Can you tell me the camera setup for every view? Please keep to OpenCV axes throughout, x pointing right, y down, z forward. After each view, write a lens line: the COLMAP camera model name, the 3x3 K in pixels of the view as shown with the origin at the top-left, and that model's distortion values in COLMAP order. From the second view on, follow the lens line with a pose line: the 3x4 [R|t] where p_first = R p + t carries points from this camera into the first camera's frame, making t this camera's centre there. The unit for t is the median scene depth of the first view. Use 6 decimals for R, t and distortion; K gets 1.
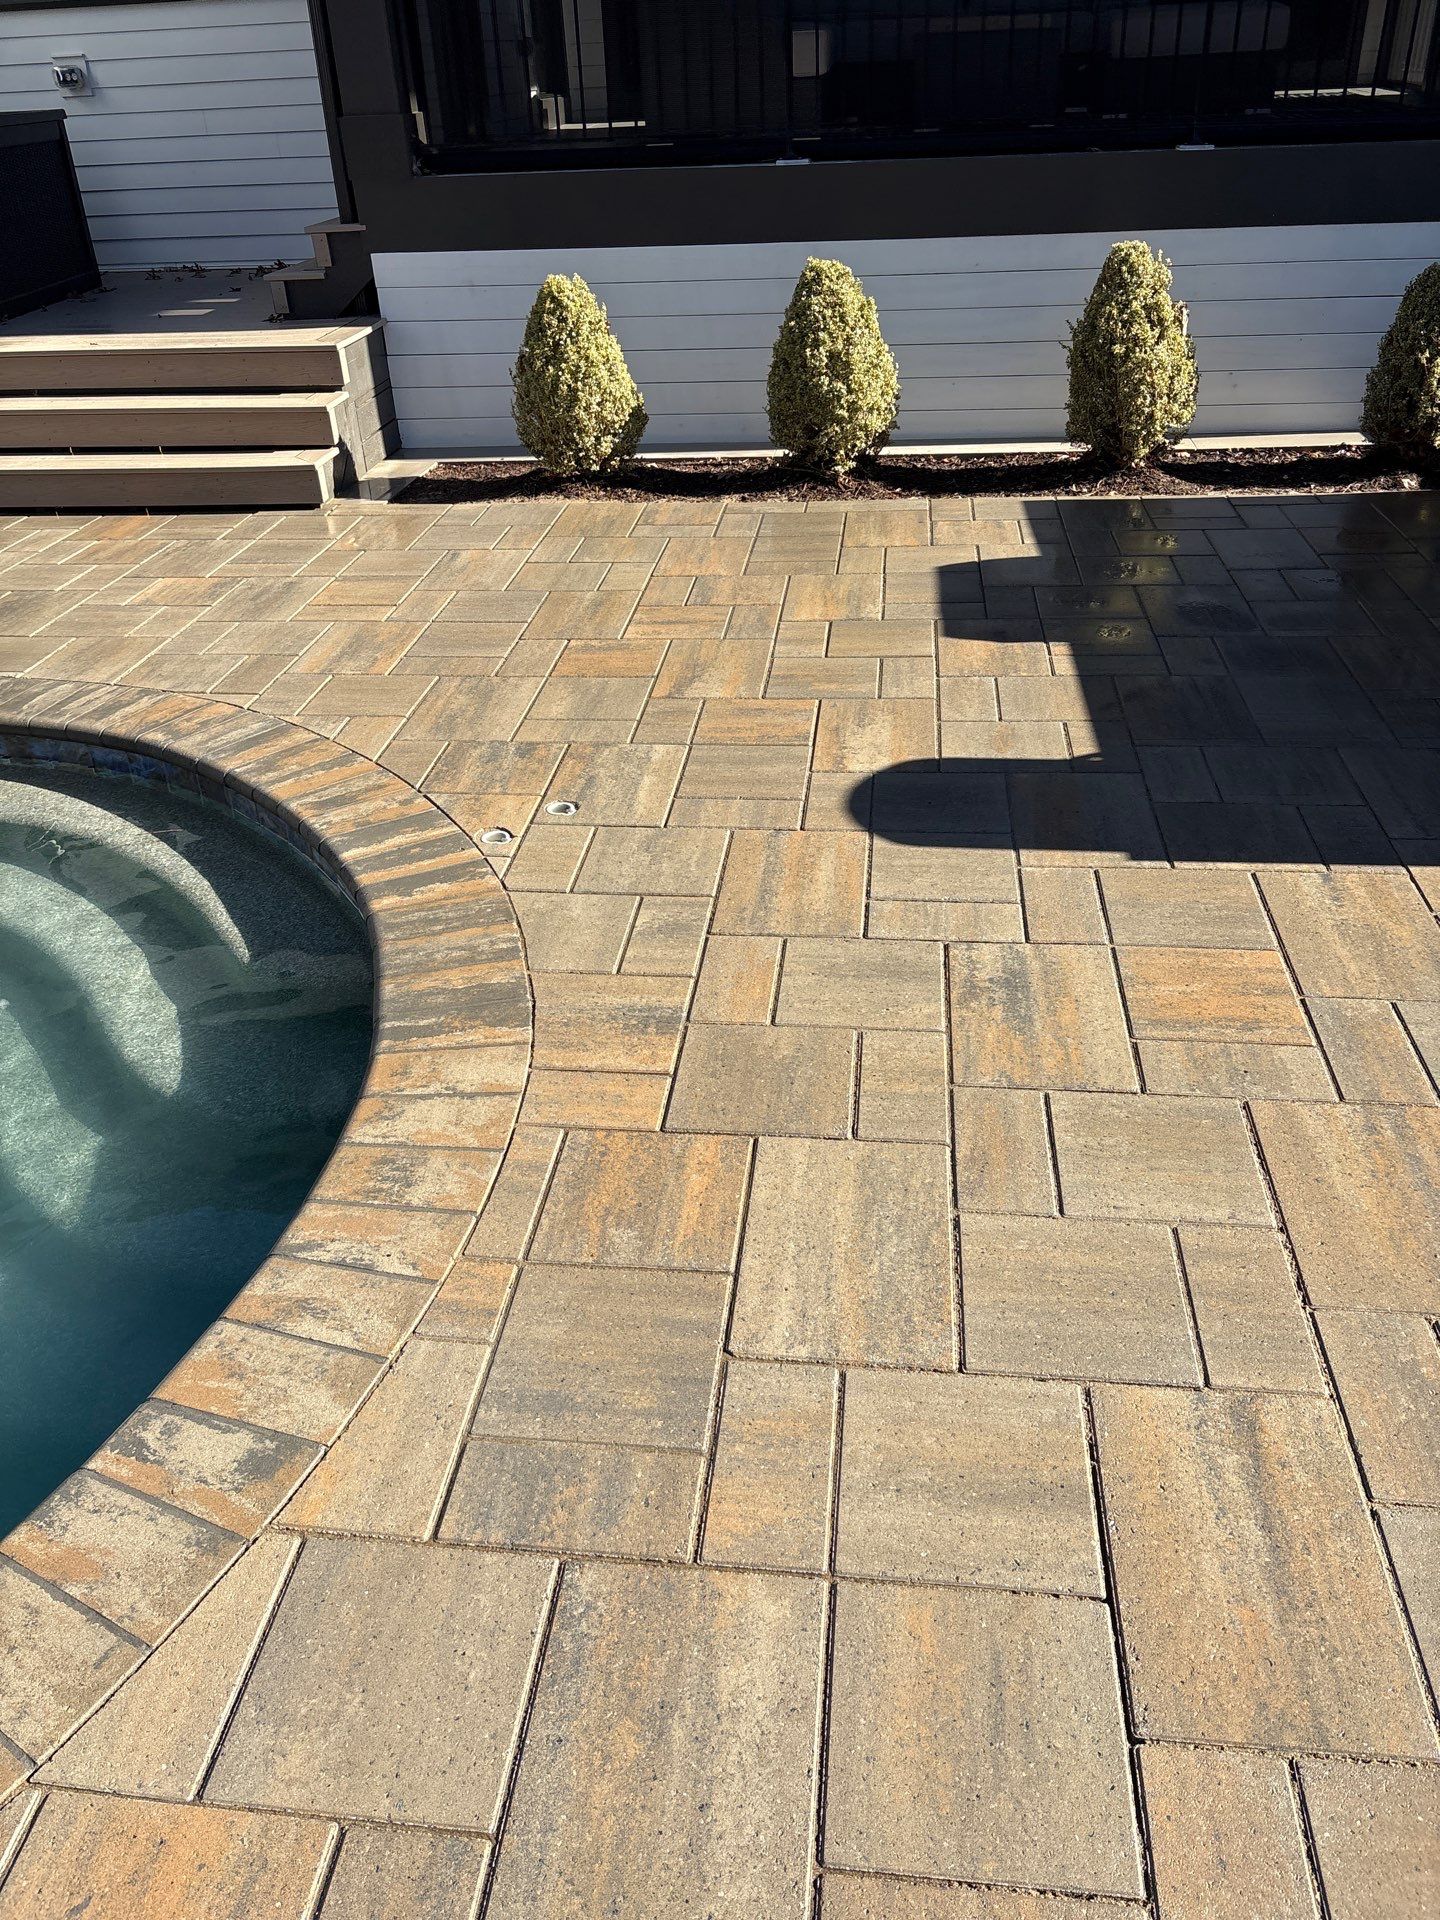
lens RADIAL K [[1409.1, 0, 724.8], [0, 1409.1, 956.5], [0, 0, 1]] dist [0.069298, -0.010926]
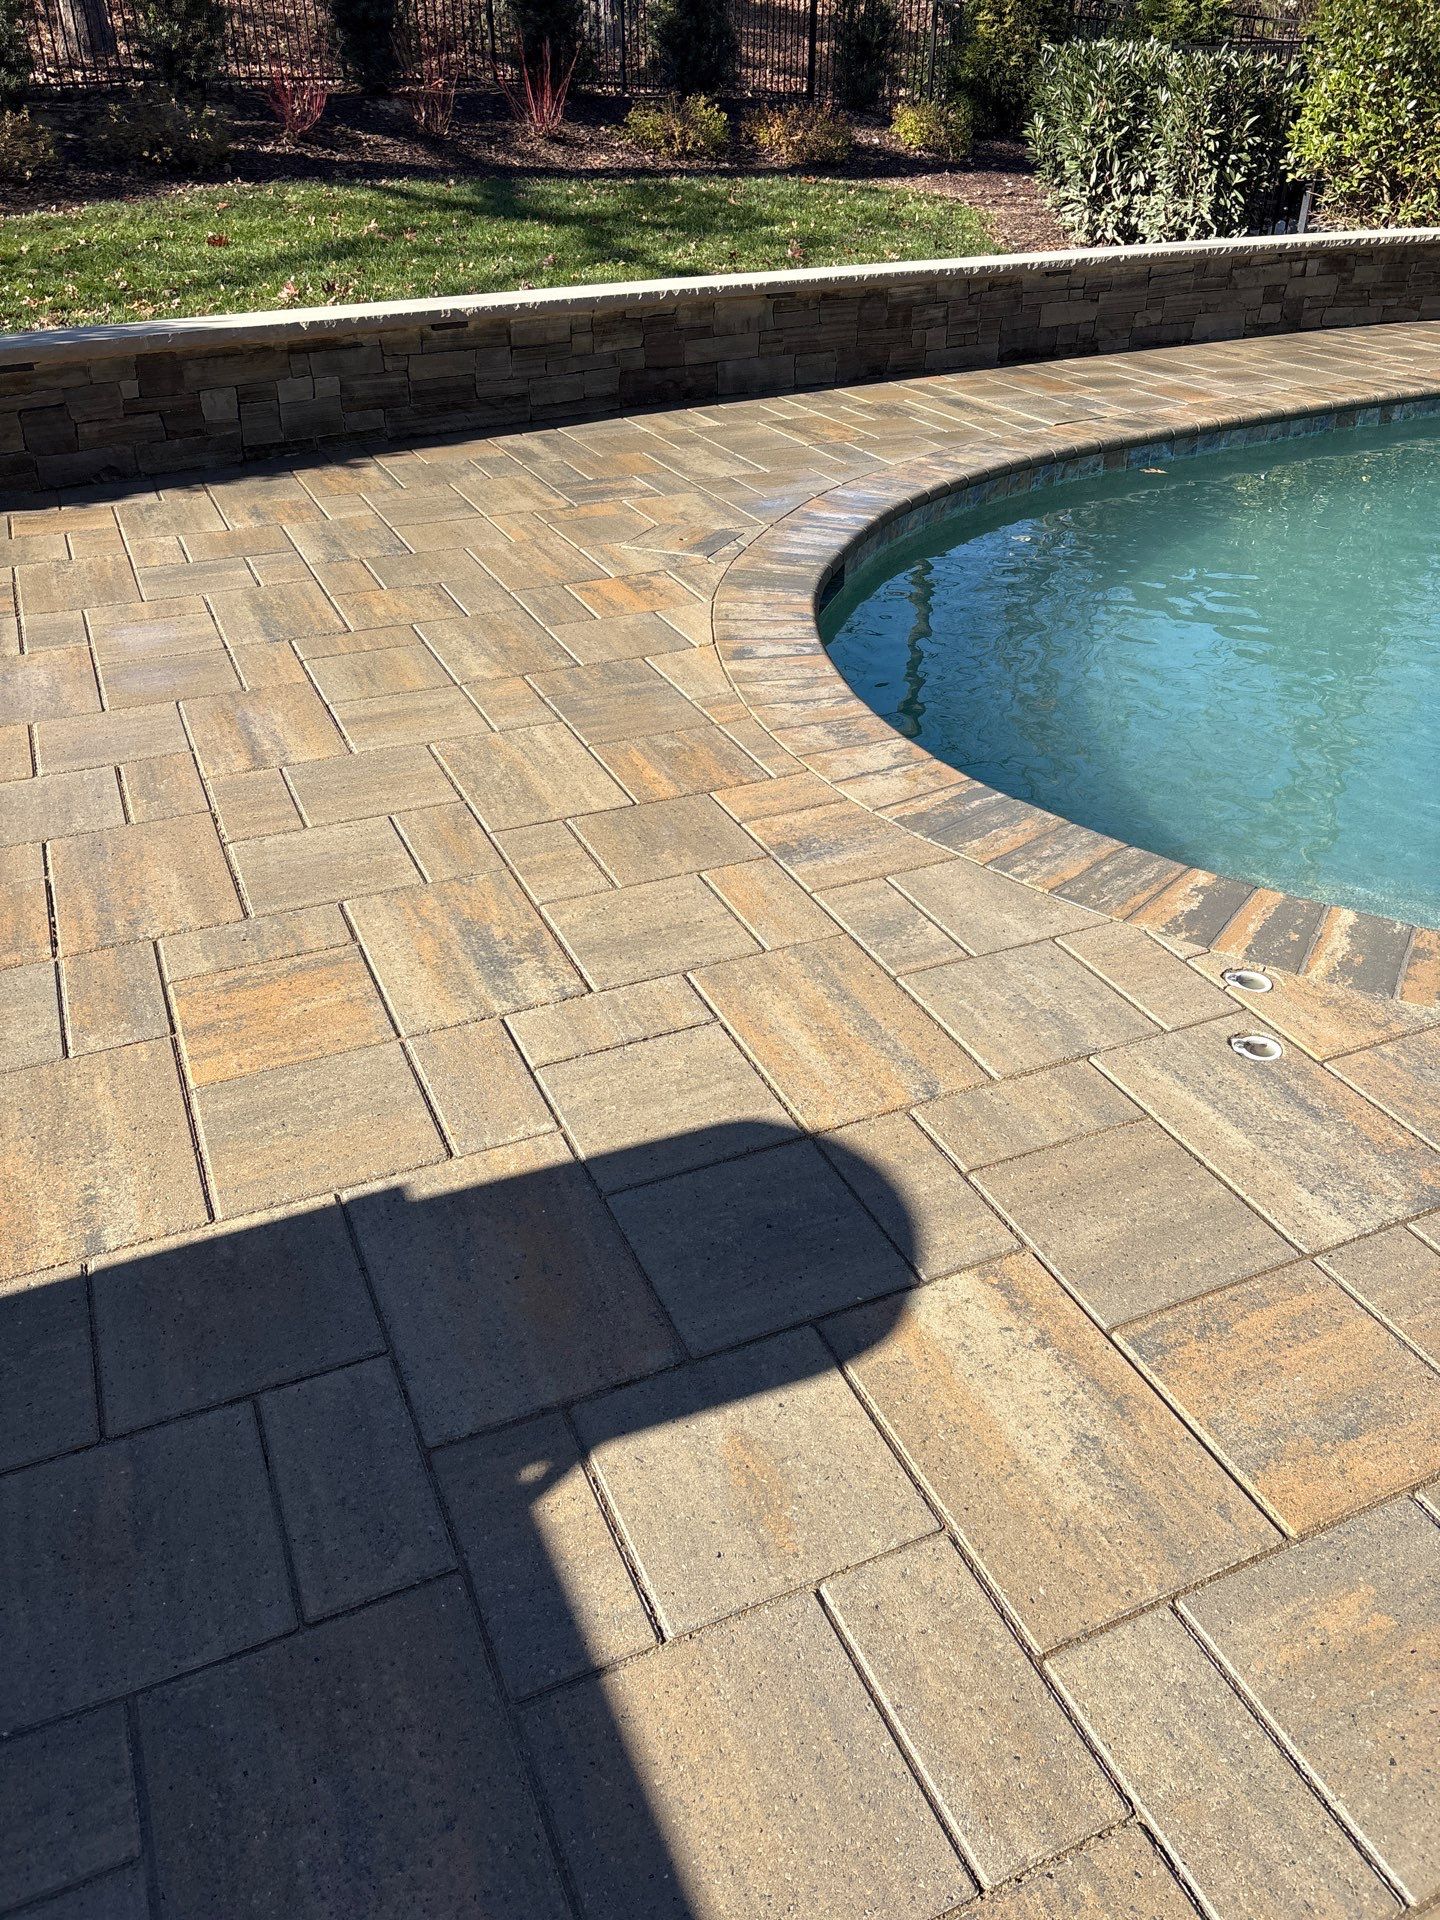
lens RADIAL K [[1409.1, 0, 723.6], [0, 1409.1, 962.5], [0, 0, 1]] dist [0.069298, -0.010926]
pose [[-0.858222, 0.302878, -0.414391, 0.441949], [-0.255712, 0.447720, 0.856830, -0.772378], [0.445047, 0.841315, -0.306793, 1.312277]]
